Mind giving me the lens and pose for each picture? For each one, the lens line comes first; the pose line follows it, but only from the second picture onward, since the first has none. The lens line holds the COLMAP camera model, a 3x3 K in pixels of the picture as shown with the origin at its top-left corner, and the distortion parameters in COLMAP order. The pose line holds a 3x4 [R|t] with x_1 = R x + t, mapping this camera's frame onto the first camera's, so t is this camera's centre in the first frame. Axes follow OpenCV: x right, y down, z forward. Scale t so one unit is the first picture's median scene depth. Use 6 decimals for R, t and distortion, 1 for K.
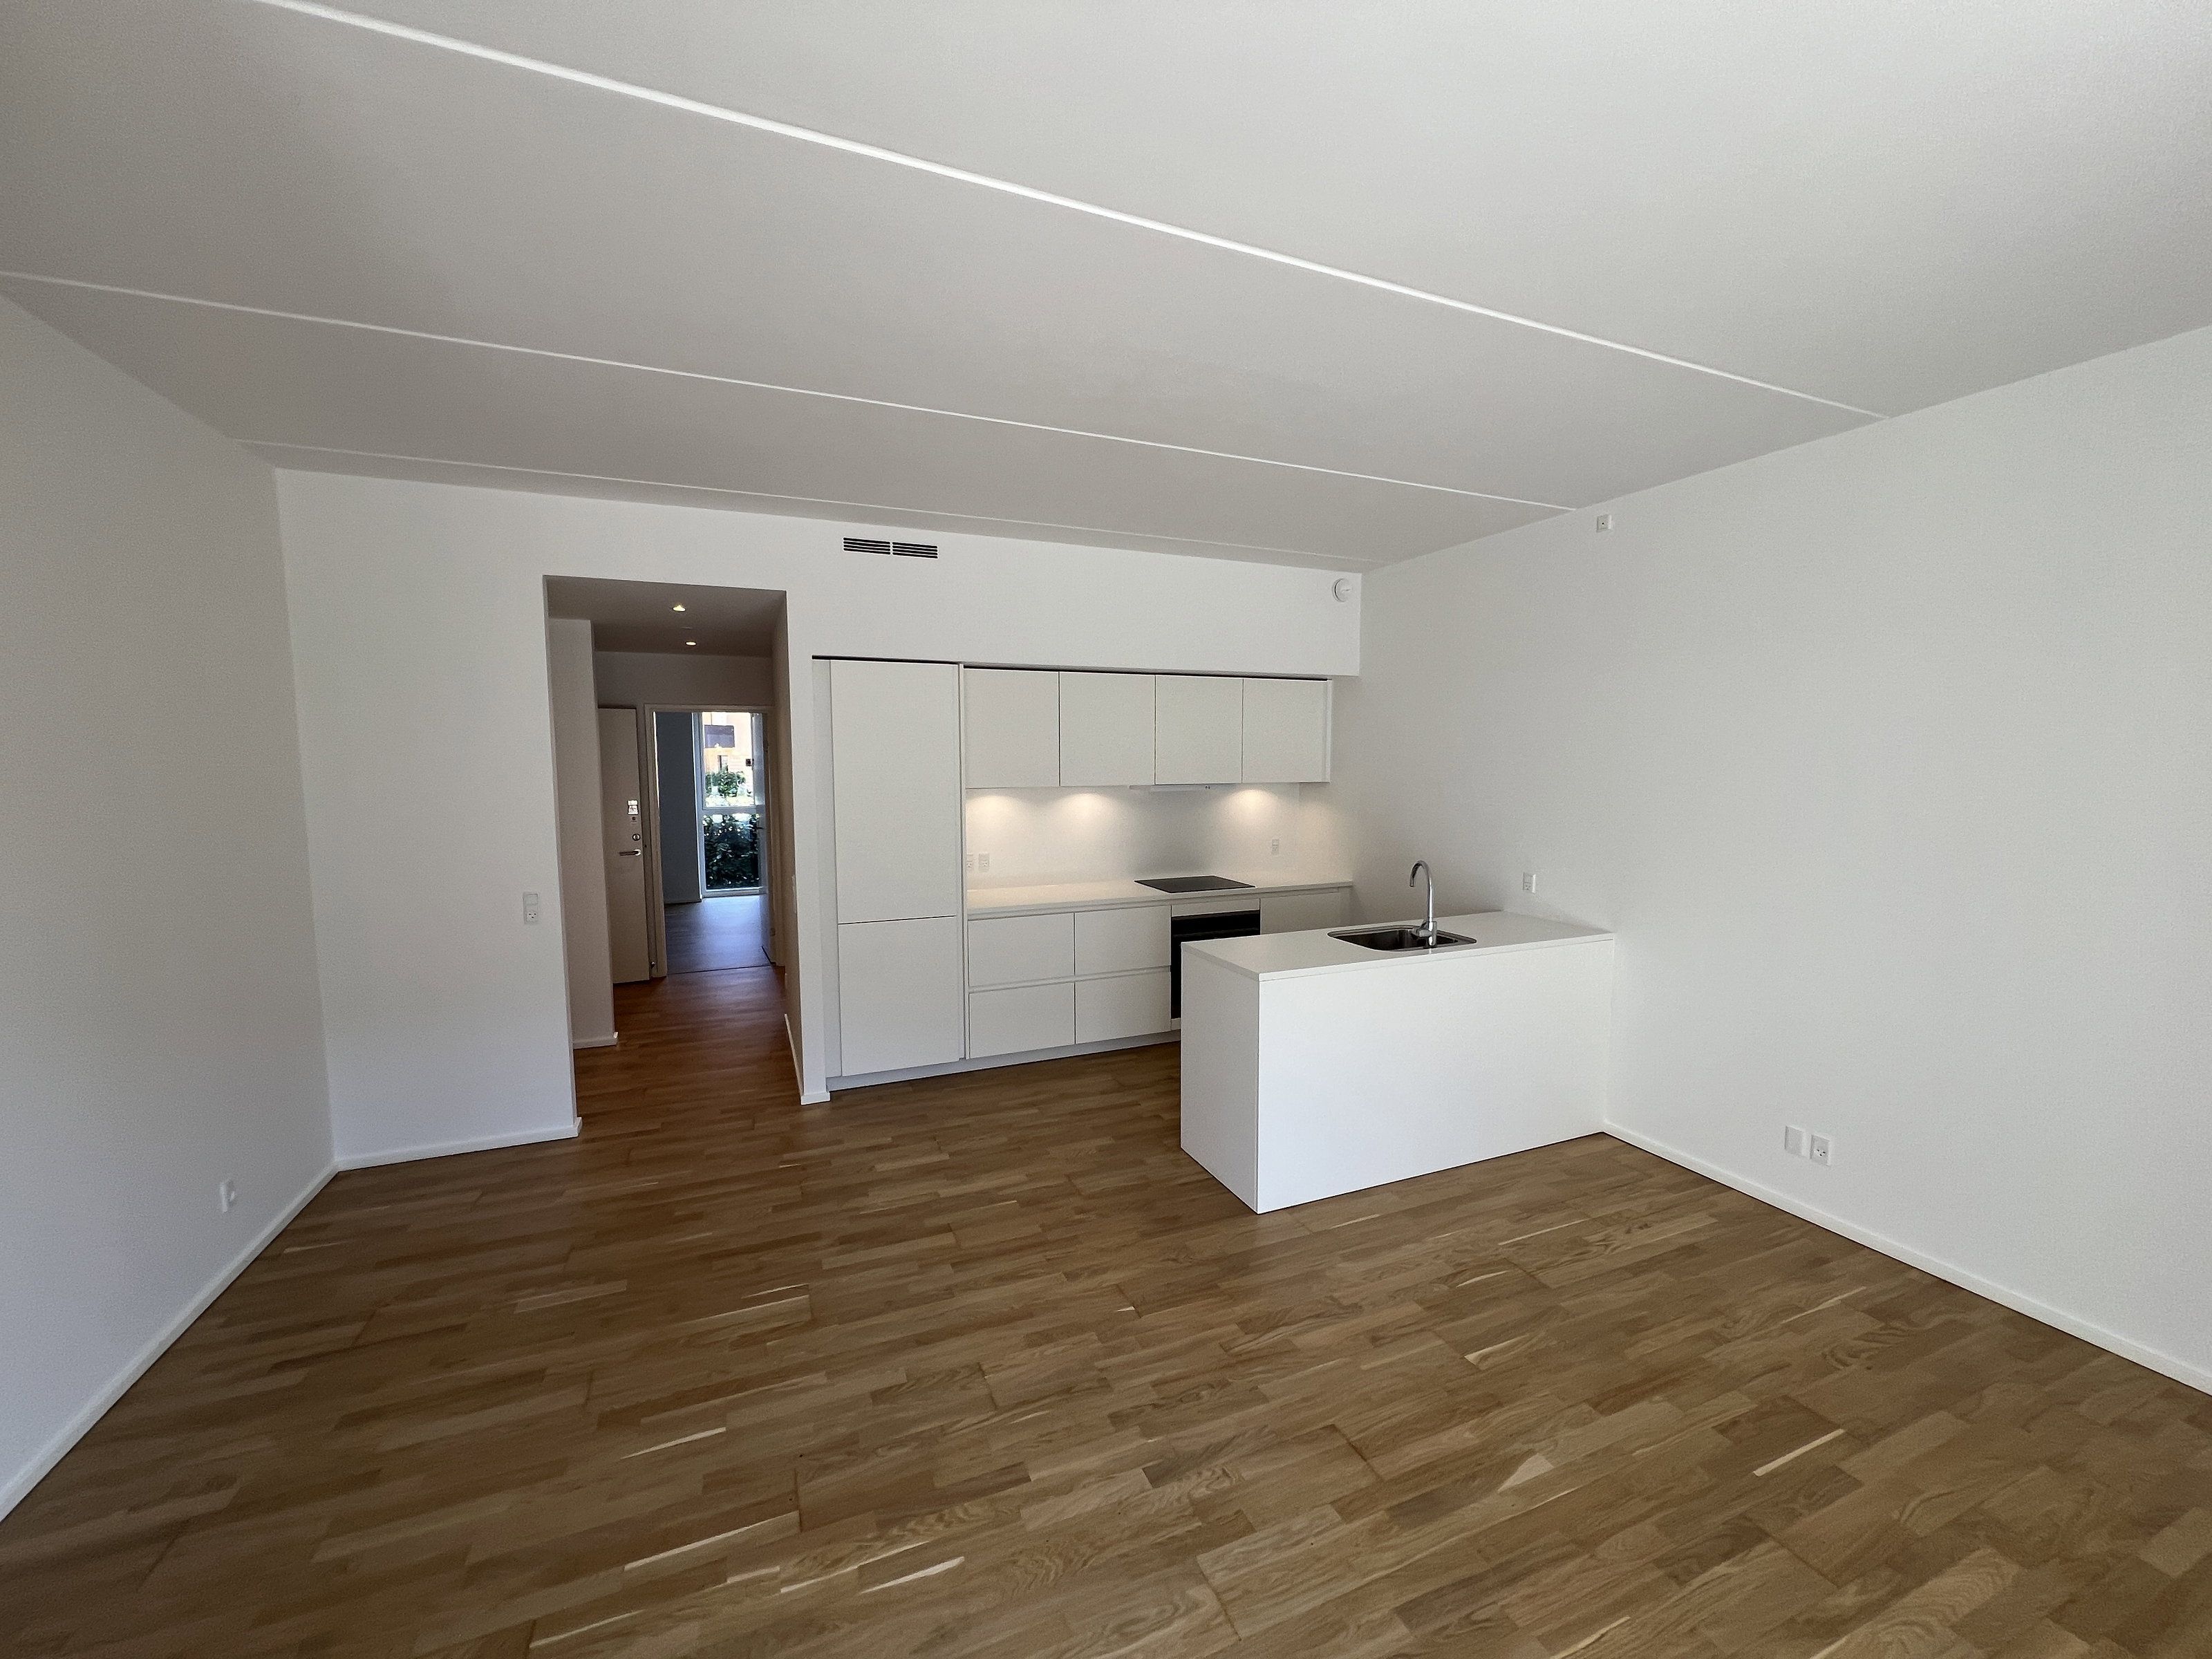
lens RADIAL K [[883.4, 0, 1108.4], [0, 883.4, 826.1], [0, 0, 1]] dist [-0.000157, -0.000381]
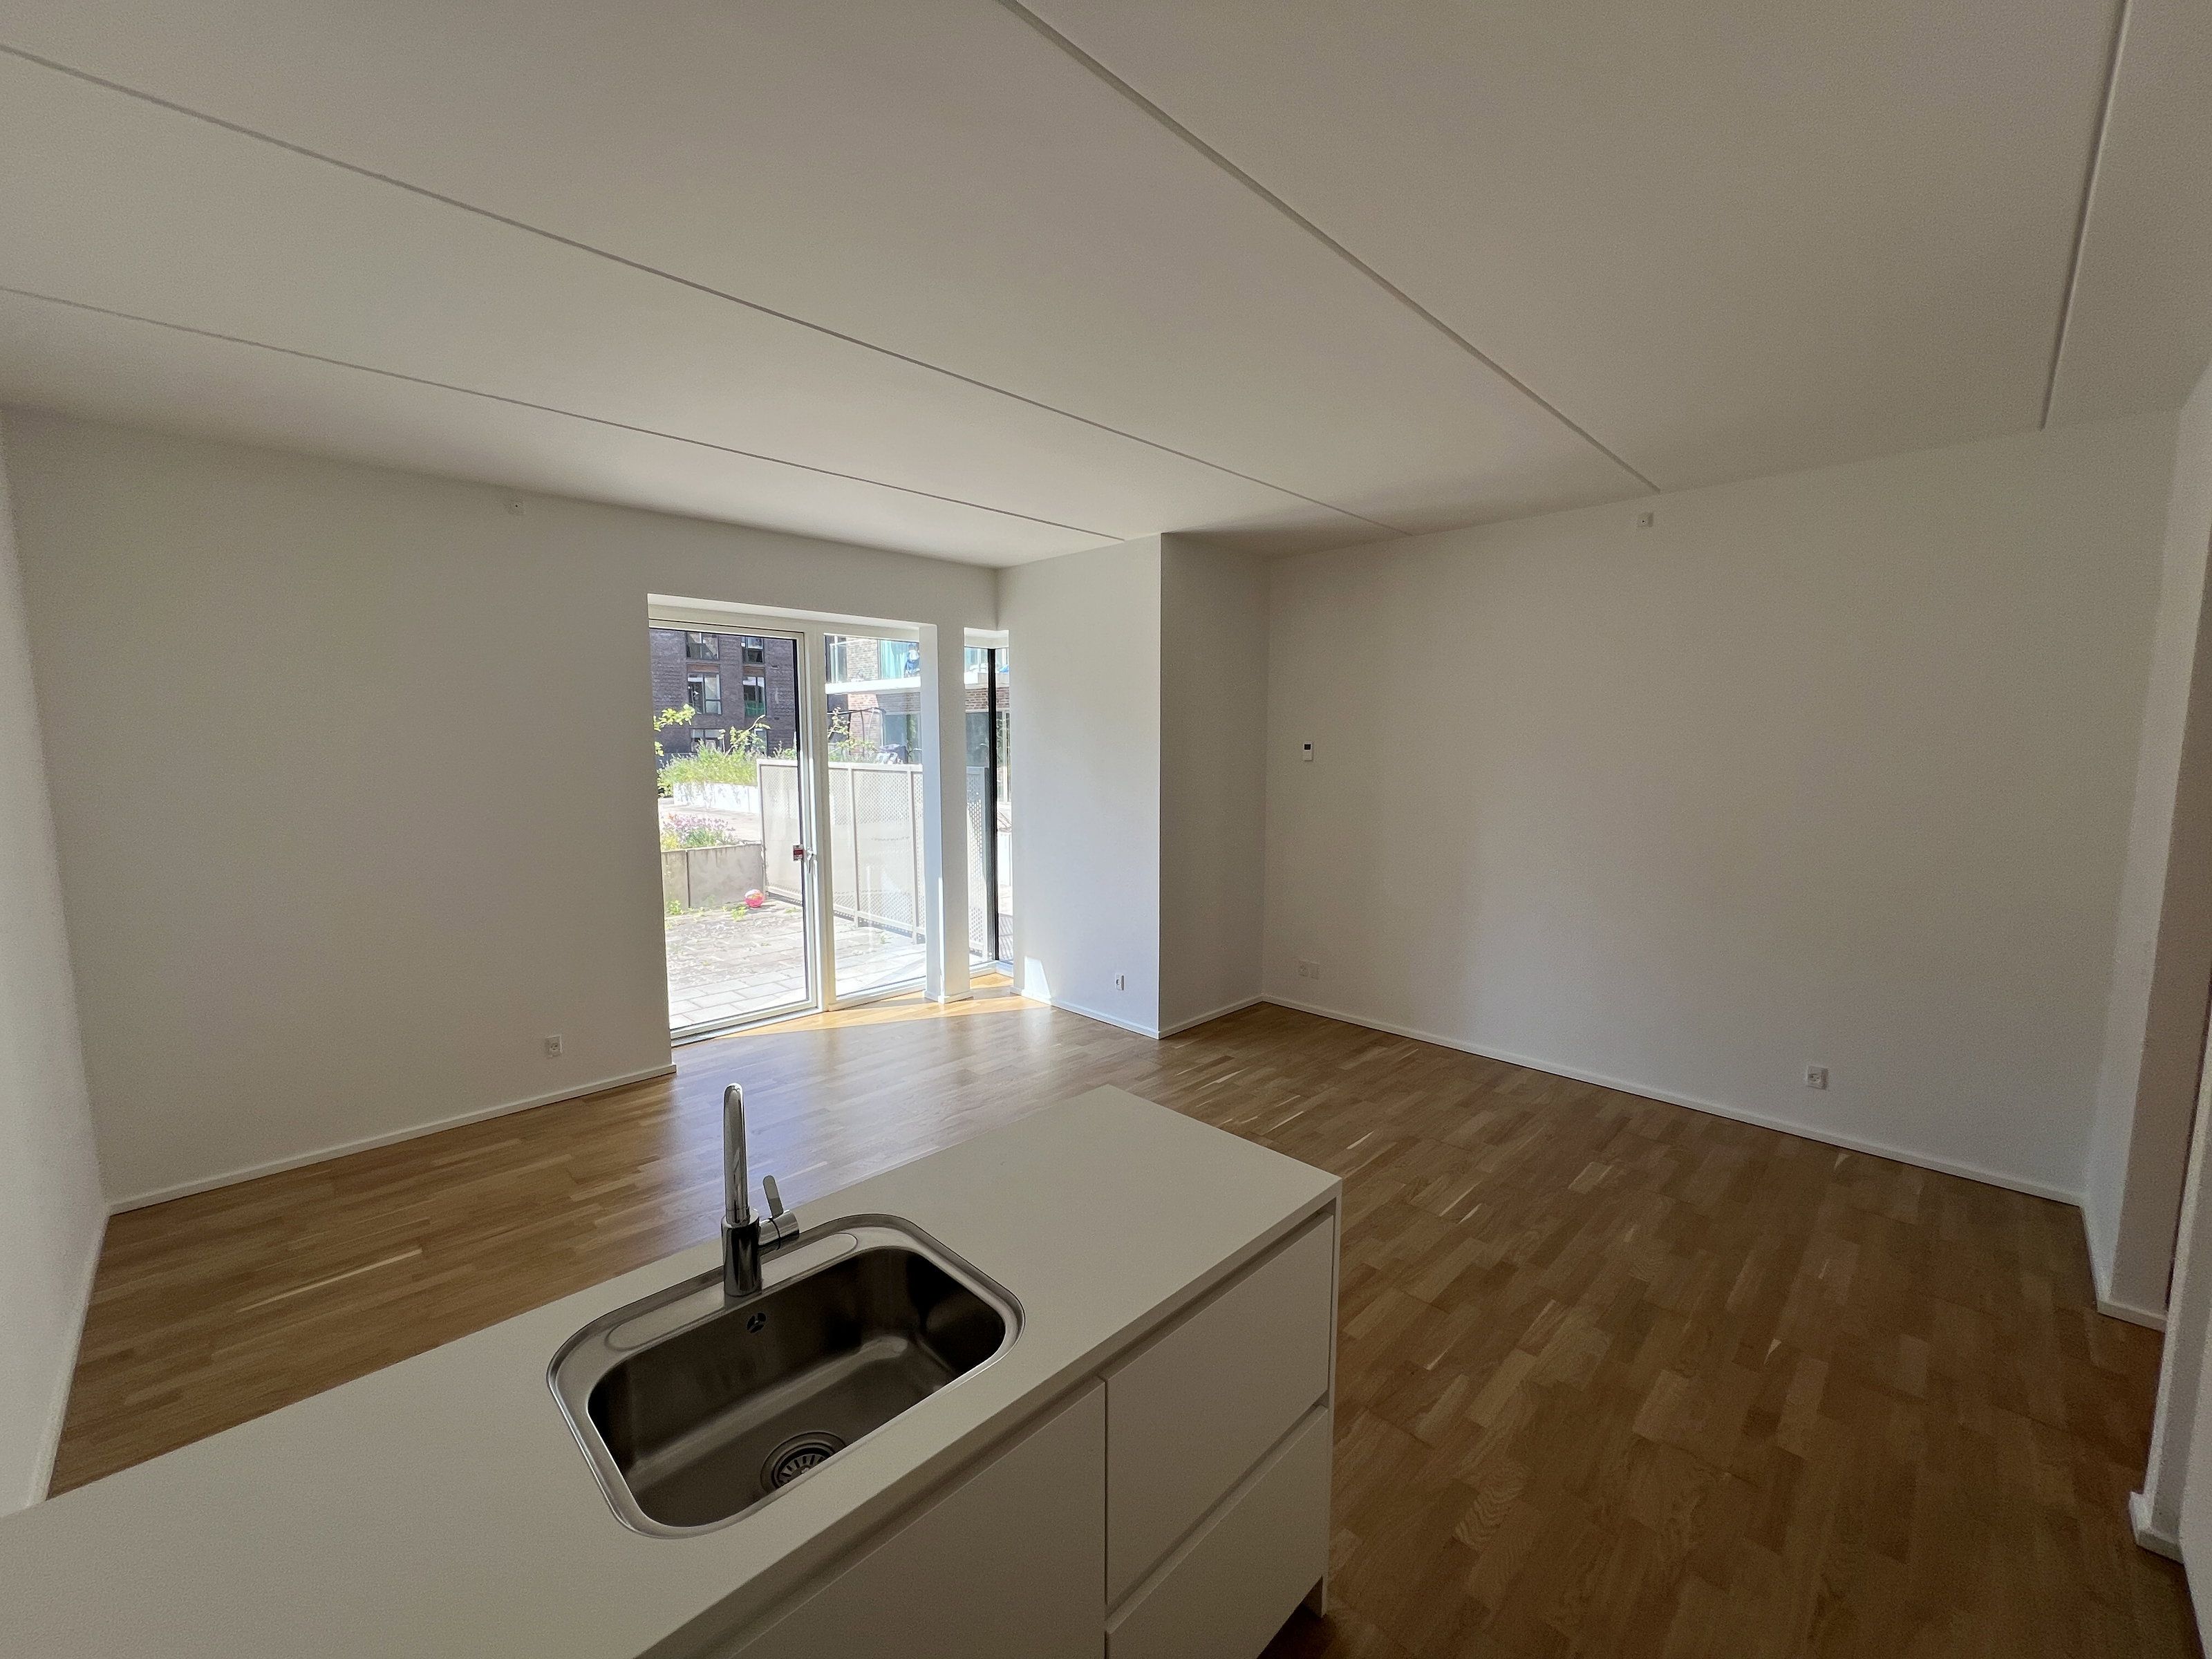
lens RADIAL K [[883.4, 0, 1106.2], [0, 883.4, 834.9], [0, 0, 1]] dist [-0.000157, -0.000381]
pose [[-0.924616, 0.045006, -0.378233, 0.440784], [-0.026867, 0.982816, 0.182623, -0.140816], [0.379953, 0.179018, -0.907518, 1.677428]]
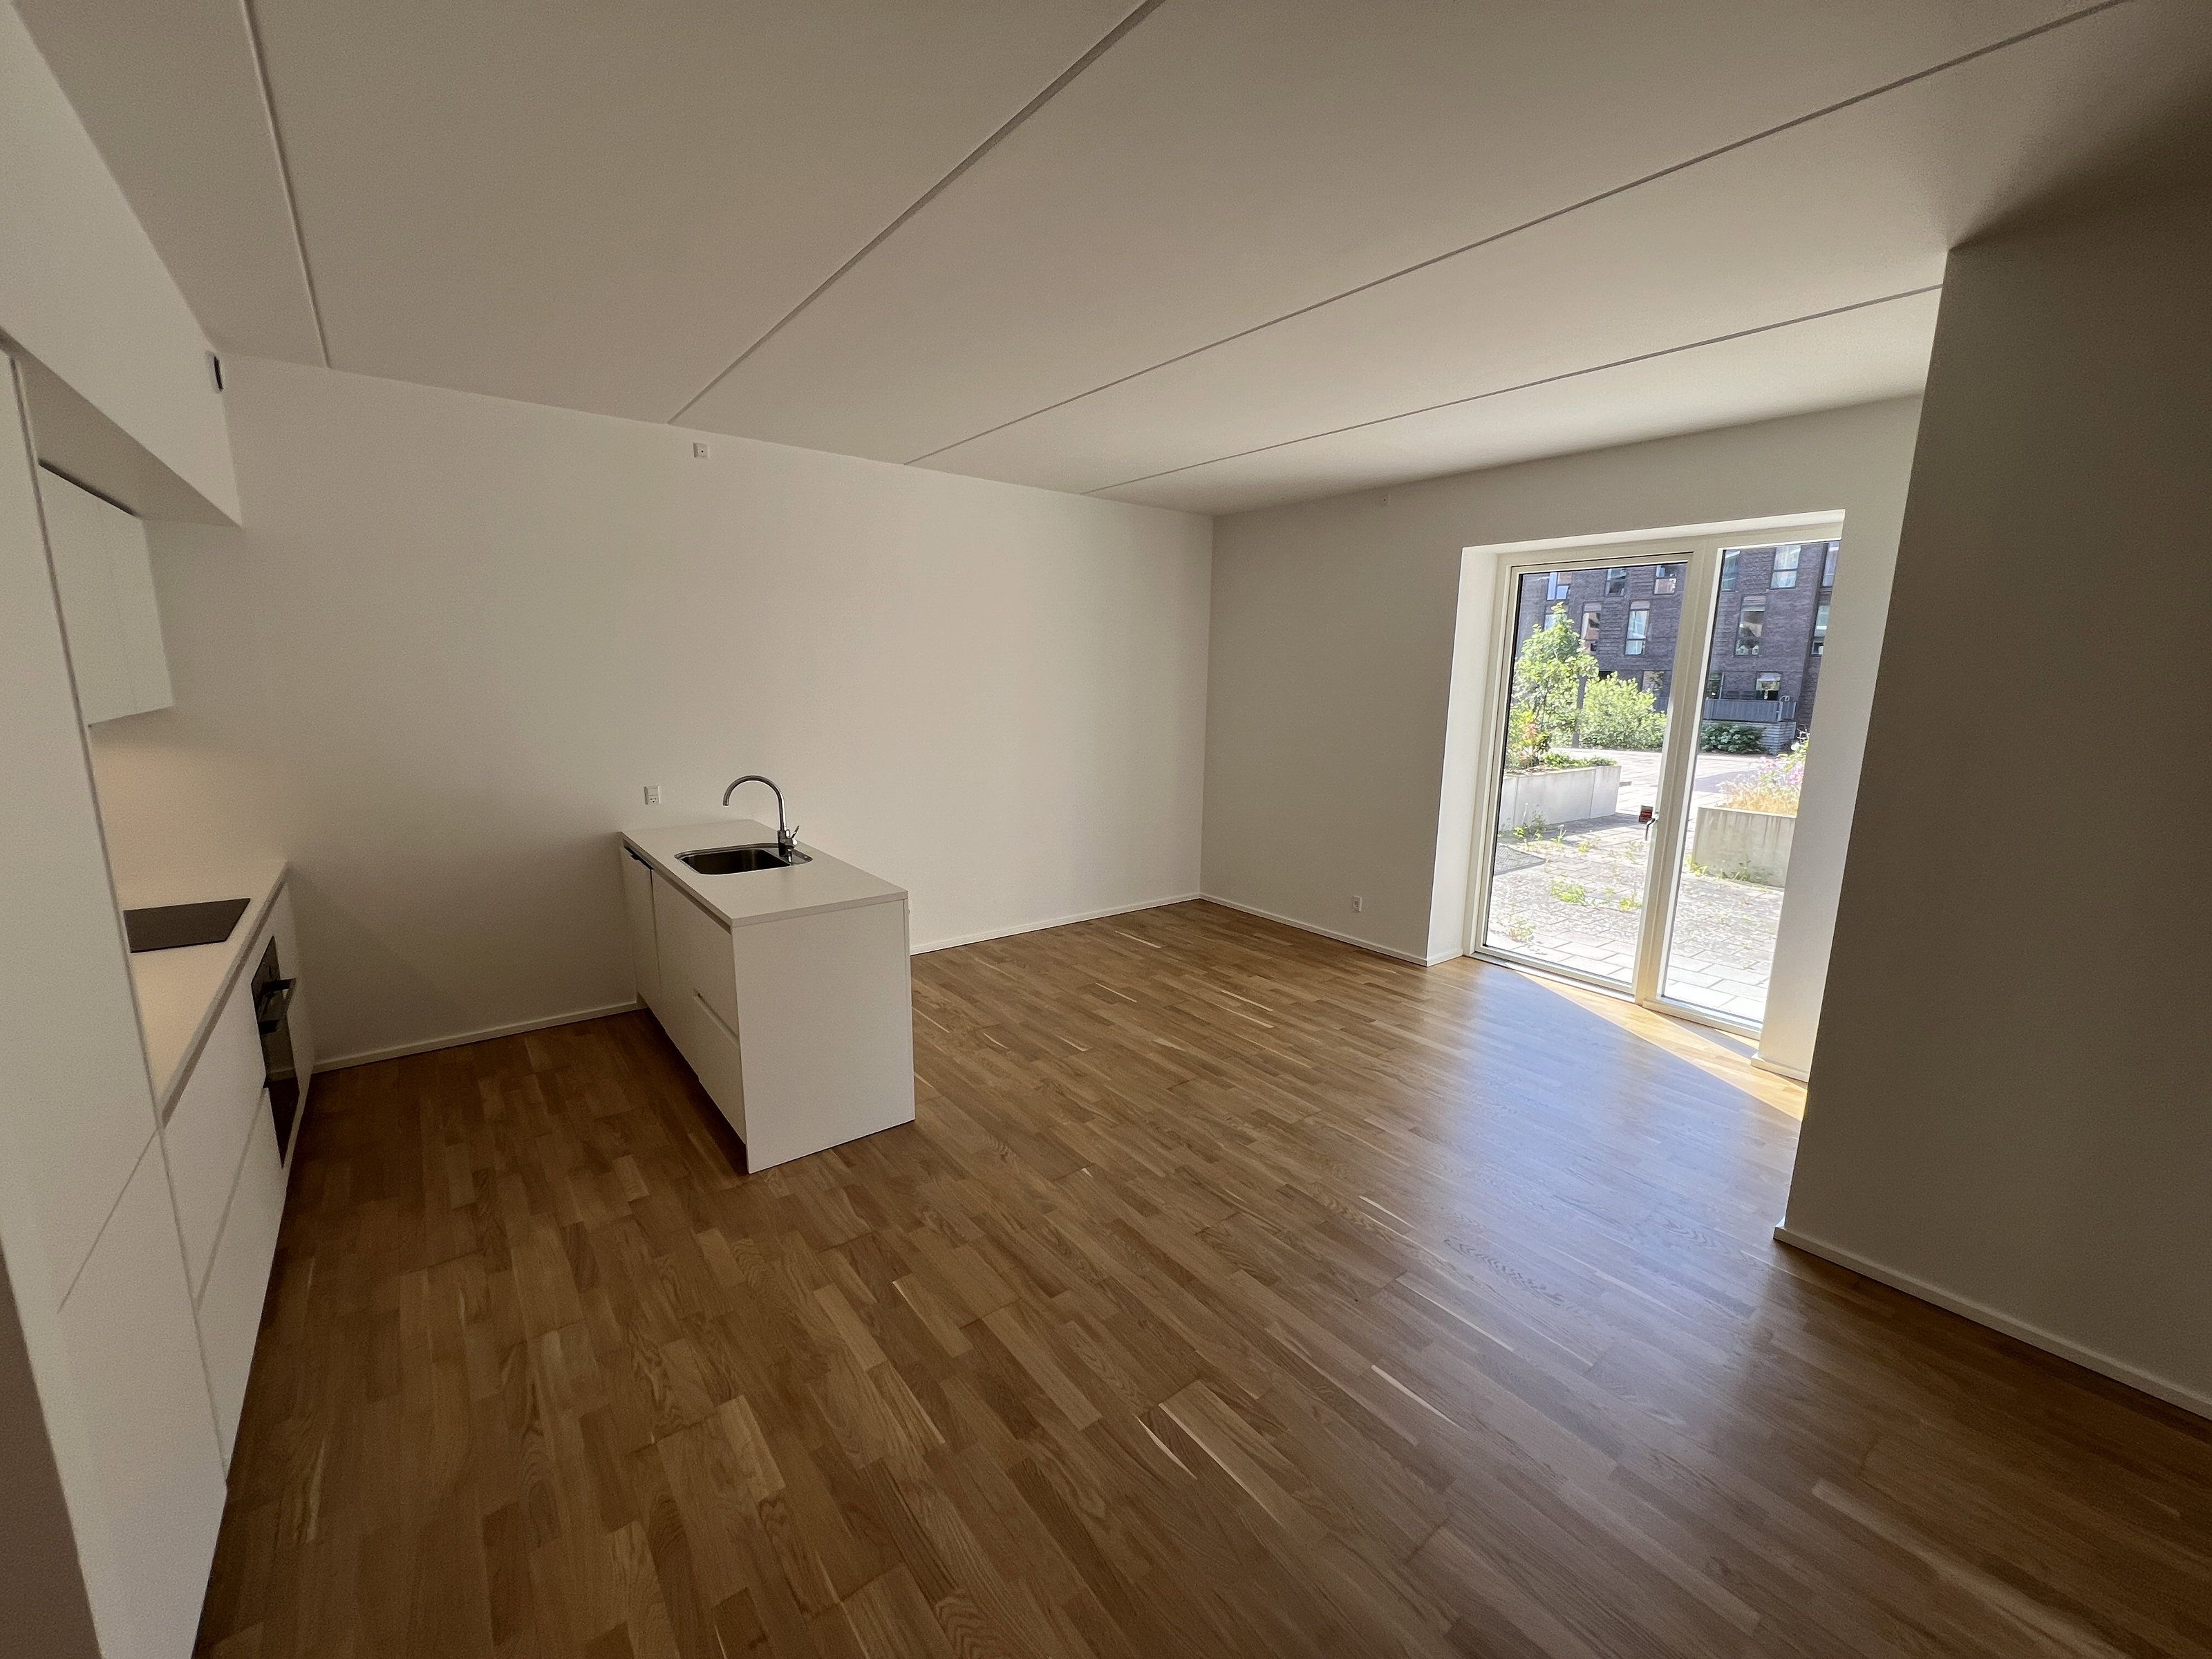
lens RADIAL K [[883.4, 0, 1107.5], [0, 883.4, 828.5], [0, 0, 1]] dist [-0.000157, -0.000381]
pose [[-0.267172, -0.171803, 0.948210, -0.899029], [0.058696, 0.979251, 0.193966, -0.091228], [-0.961860, 0.107479, -0.251544, 1.109324]]
